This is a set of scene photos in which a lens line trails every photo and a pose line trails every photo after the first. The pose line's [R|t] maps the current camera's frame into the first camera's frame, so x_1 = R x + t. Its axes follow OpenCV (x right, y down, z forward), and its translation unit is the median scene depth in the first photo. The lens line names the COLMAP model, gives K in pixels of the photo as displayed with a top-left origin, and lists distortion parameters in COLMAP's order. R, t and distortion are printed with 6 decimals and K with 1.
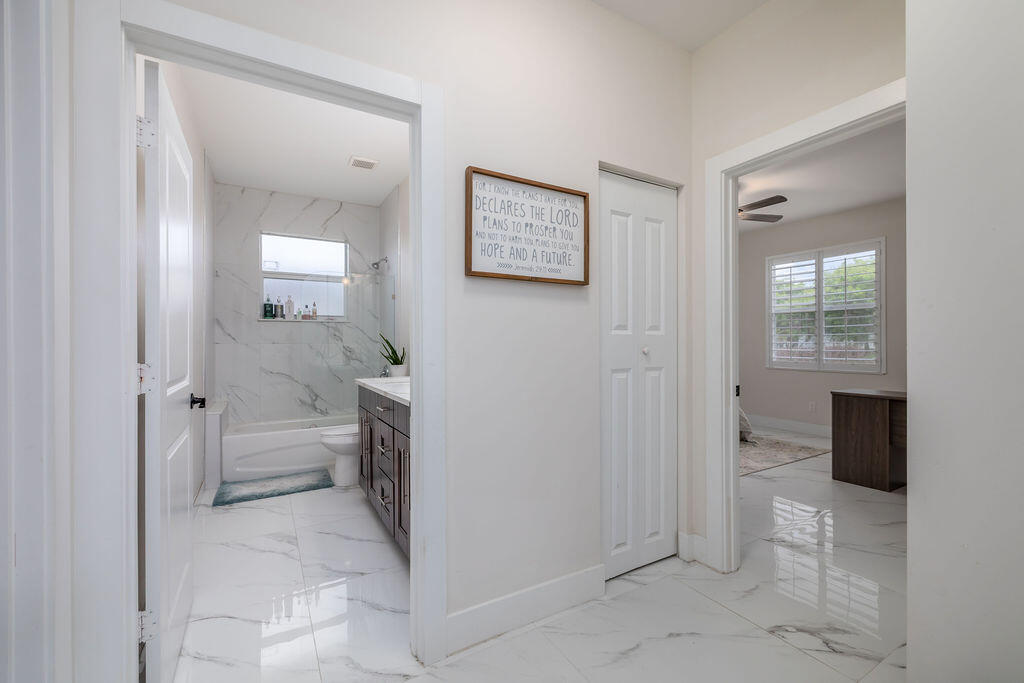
lens RADIAL K [[428.1, 0, 512.0], [0, 428.1, 341.5], [0, 0, 1]] dist [-0.002405, -0.000031]
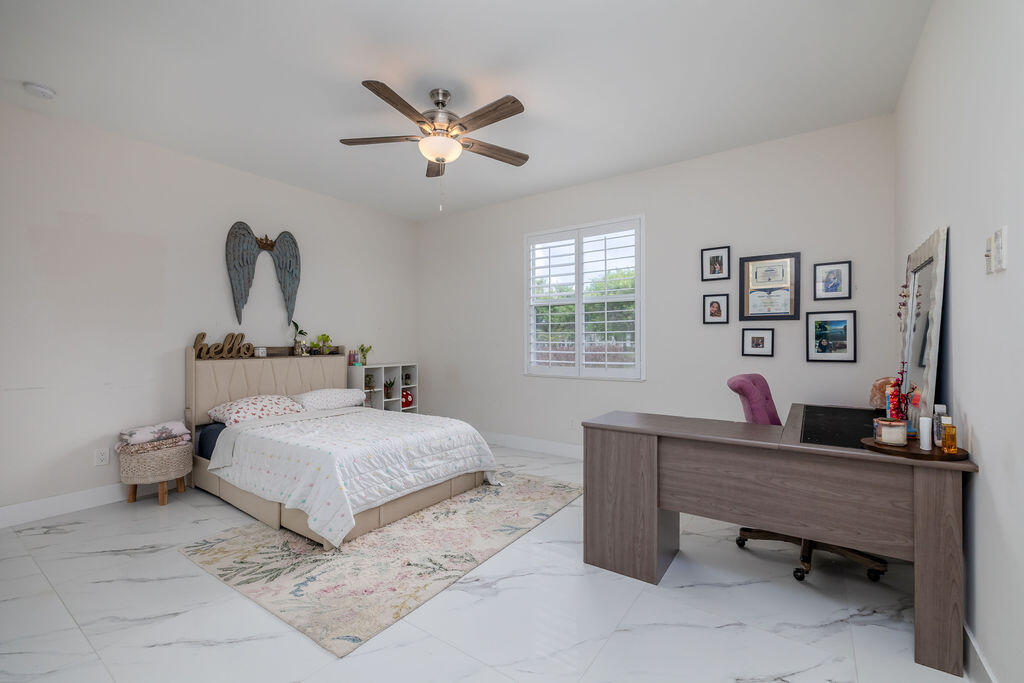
lens RADIAL K [[428.1, 0, 512.0], [0, 428.1, 341.5], [0, 0, 1]] dist [-0.002405, -0.000031]
pose [[0.906735, -0.000842, 0.421699, 0.278885], [-0.000571, 0.999995, 0.003225, -0.001878], [-0.421700, -0.003166, 0.906730, 0.341574]]
